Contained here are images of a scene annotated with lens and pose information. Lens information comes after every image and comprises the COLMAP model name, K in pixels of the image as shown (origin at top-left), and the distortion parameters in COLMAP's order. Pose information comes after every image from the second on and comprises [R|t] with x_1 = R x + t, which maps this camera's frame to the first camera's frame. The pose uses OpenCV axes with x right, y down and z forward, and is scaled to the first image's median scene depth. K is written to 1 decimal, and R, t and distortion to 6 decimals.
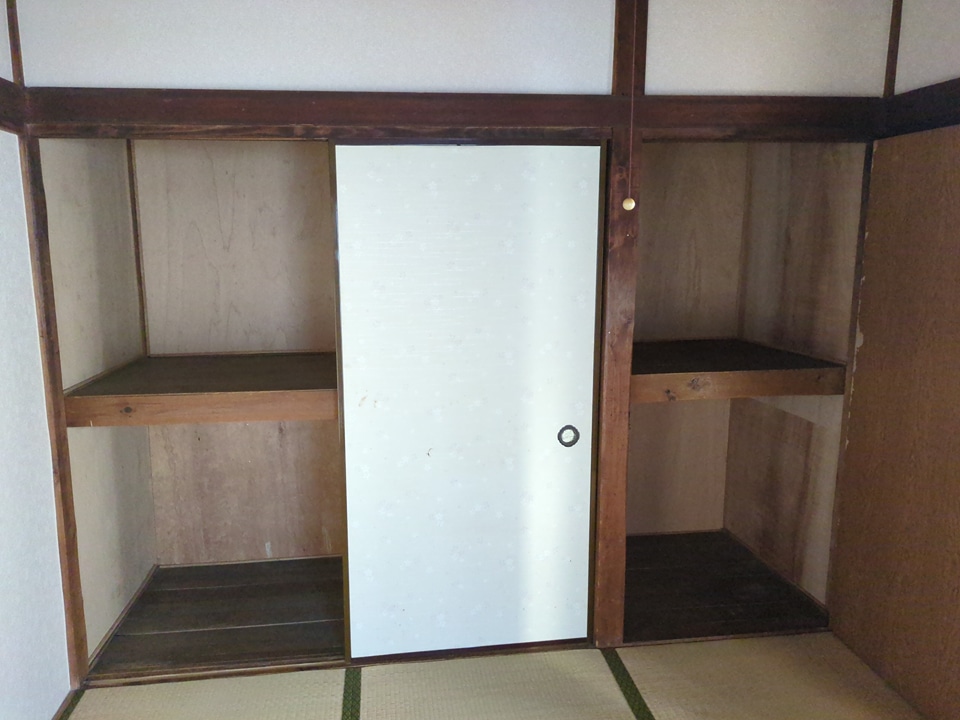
lens RADIAL K [[714.4, 0, 476.1], [0, 714.4, 358.6], [0, 0, 1]] dist [0.045458, -0.041581]
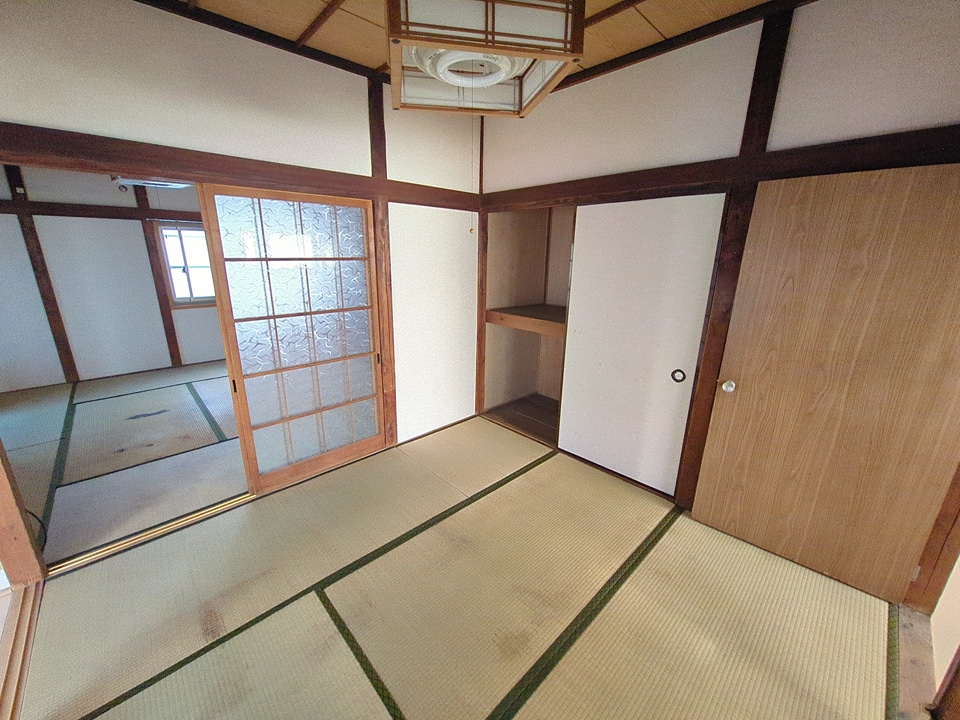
lens RADIAL K [[382.0, 0, 477.2], [0, 382.0, 358.0], [0, 0, 1]] dist [-0.001230, 0.000051]
pose [[0.597049, 0.226573, -0.769543, 0.543368], [-0.150510, 0.973889, 0.169964, -0.012804], [0.787959, 0.014347, 0.615561, 0.091616]]
